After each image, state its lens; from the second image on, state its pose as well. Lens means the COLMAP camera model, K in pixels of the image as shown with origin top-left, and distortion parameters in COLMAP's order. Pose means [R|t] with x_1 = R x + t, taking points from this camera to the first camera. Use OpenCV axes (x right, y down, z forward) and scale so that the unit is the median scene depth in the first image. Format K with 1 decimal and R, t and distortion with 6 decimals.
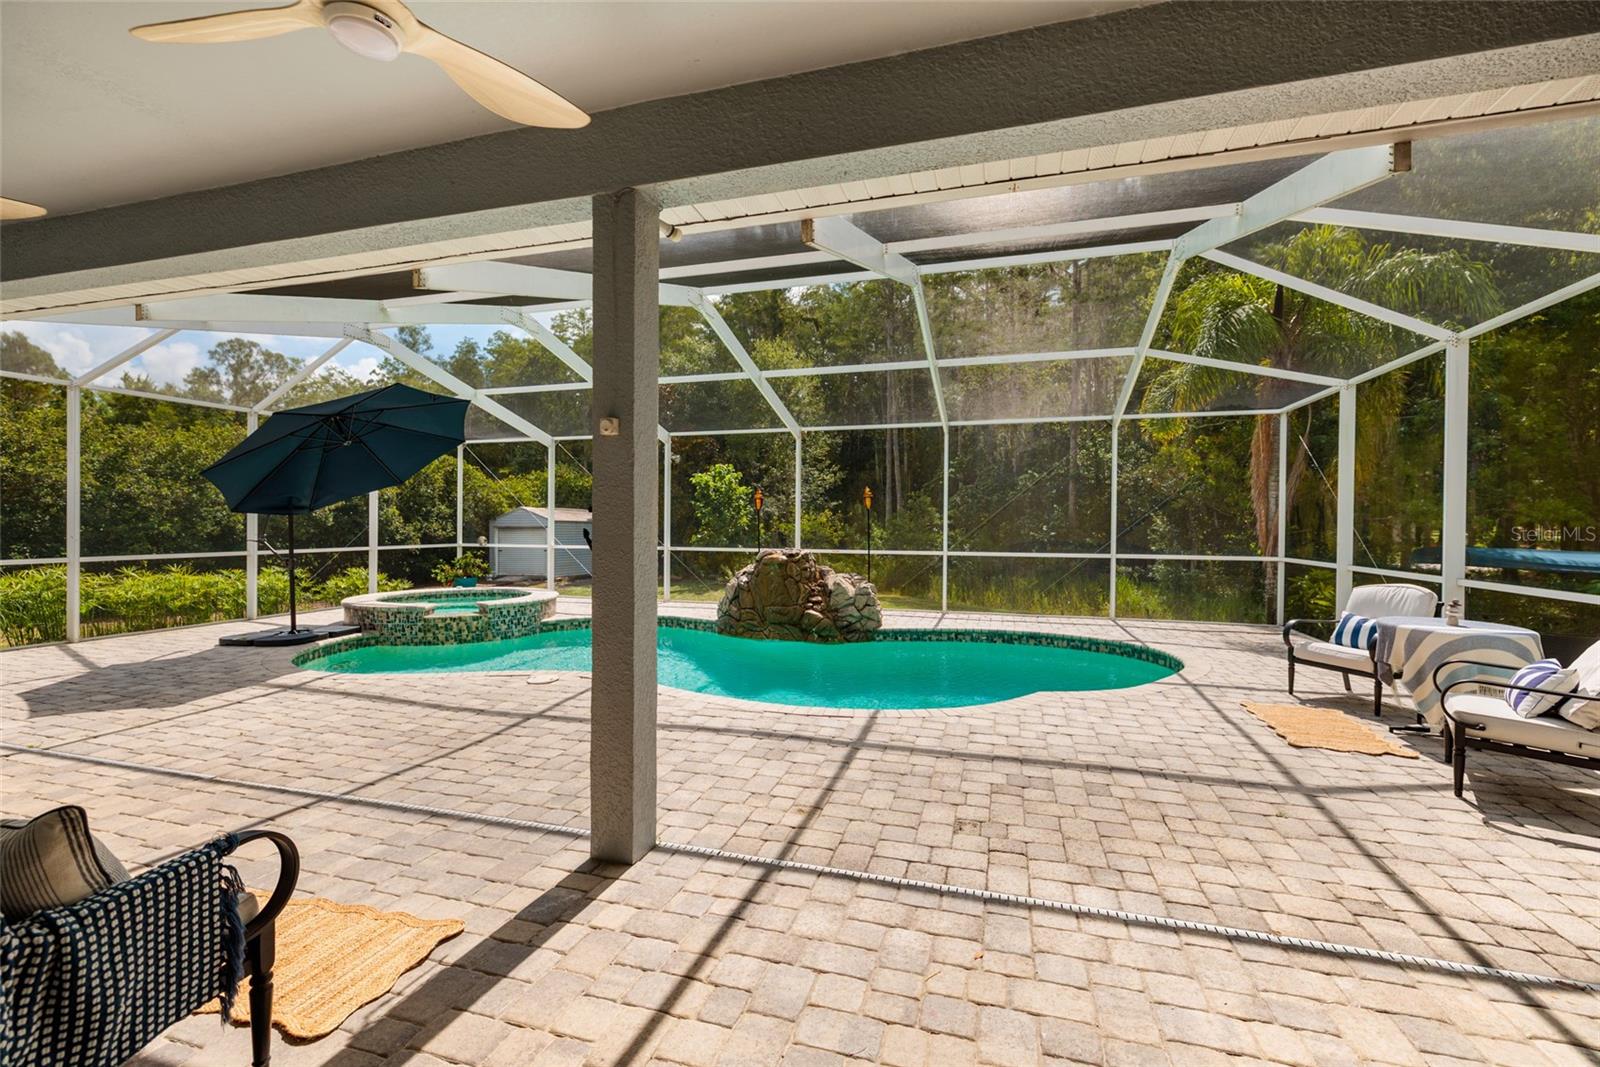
lens RADIAL K [[687.1, 0, 797.5], [0, 687.1, 535.4], [0, 0, 1]] dist [0.004284, -0.001395]
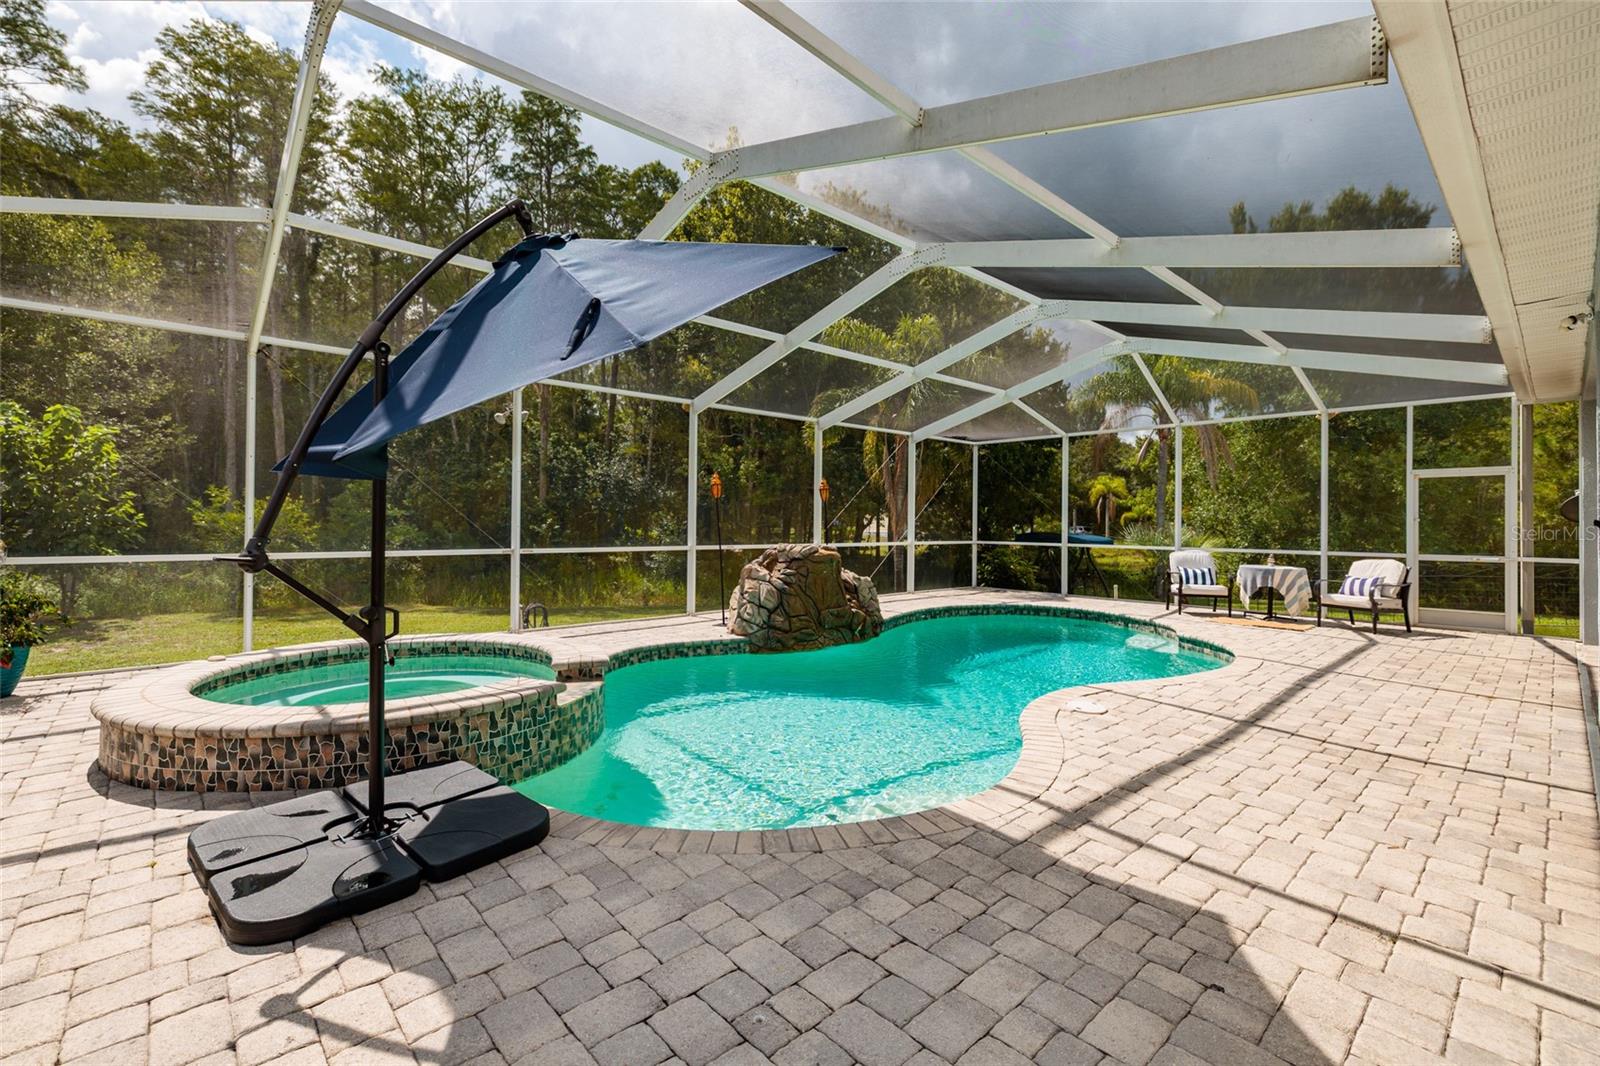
lens RADIAL K [[687.1, 0, 801.7], [0, 687.1, 522.2], [0, 0, 1]] dist [0.004284, -0.001395]
pose [[0.515417, -0.000490, 0.856939, -1.724237], [0.006182, 0.999976, -0.003147, -0.014613], [-0.856917, 0.006920, 0.515407, 1.202253]]
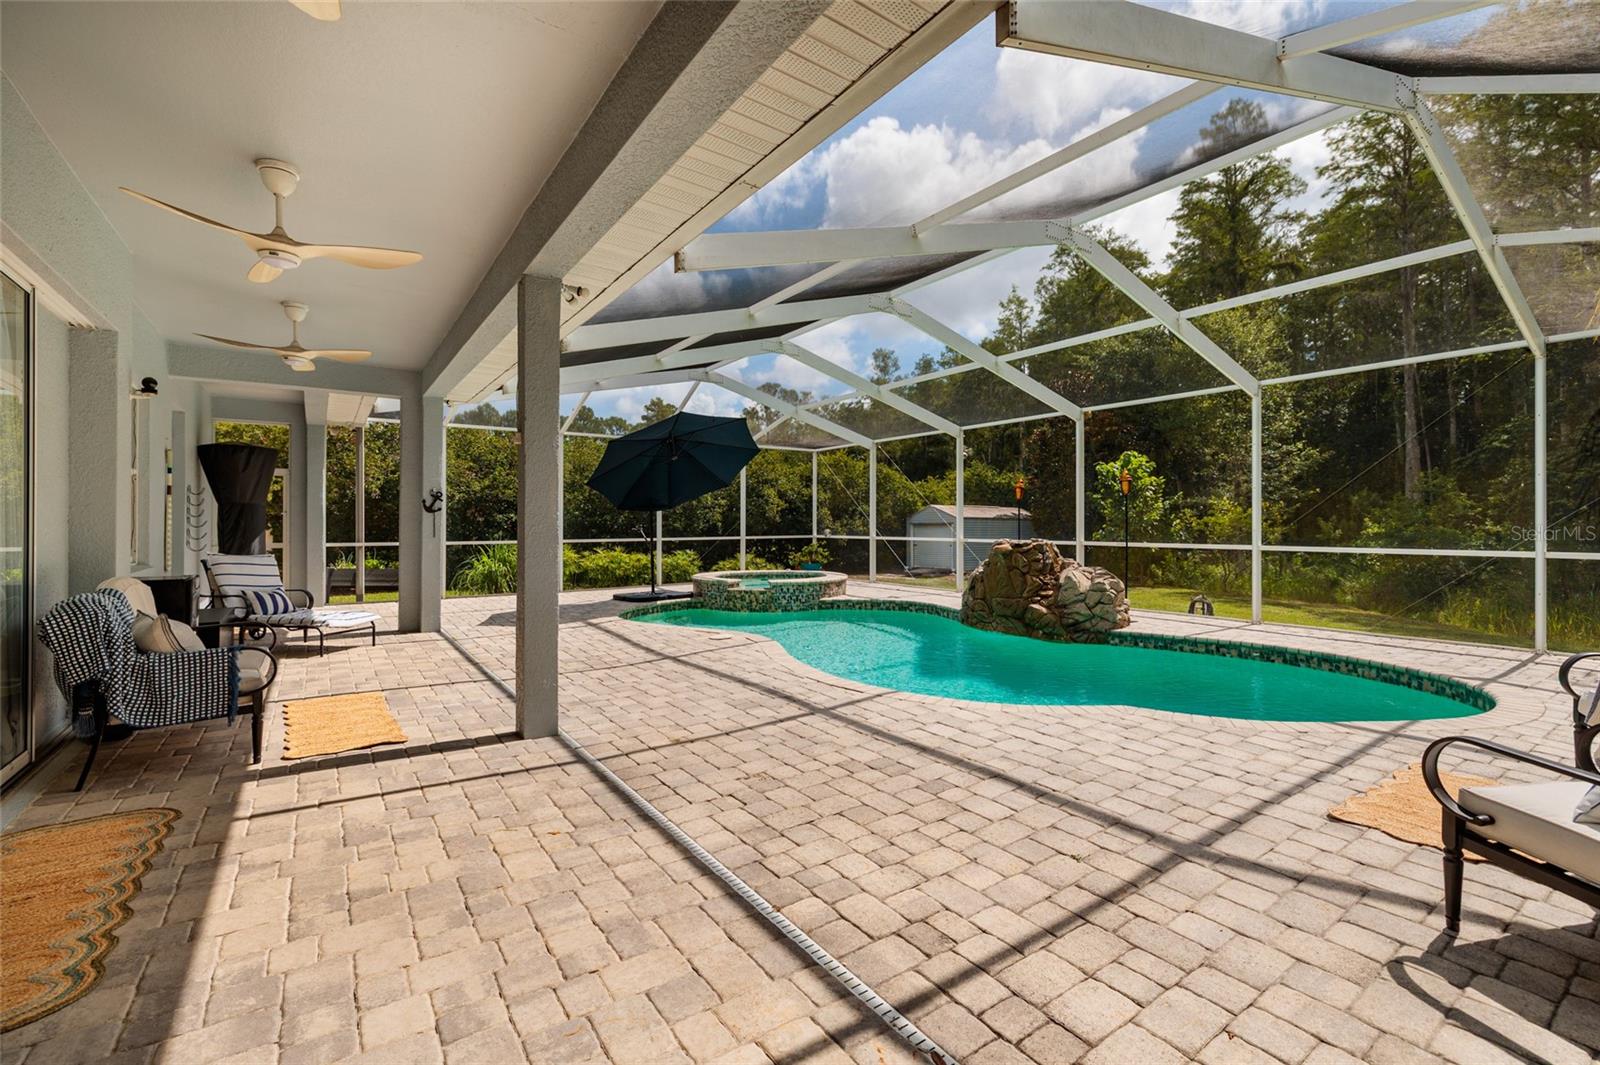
lens RADIAL K [[687.1, 0, 803.2], [0, 687.1, 527.9], [0, 0, 1]] dist [0.004284, -0.001395]
pose [[0.786350, -0.002991, -0.617774, 0.729554], [-0.002370, 0.999966, -0.007858, 0.026999], [0.617776, 0.007643, 0.786317, 0.140464]]
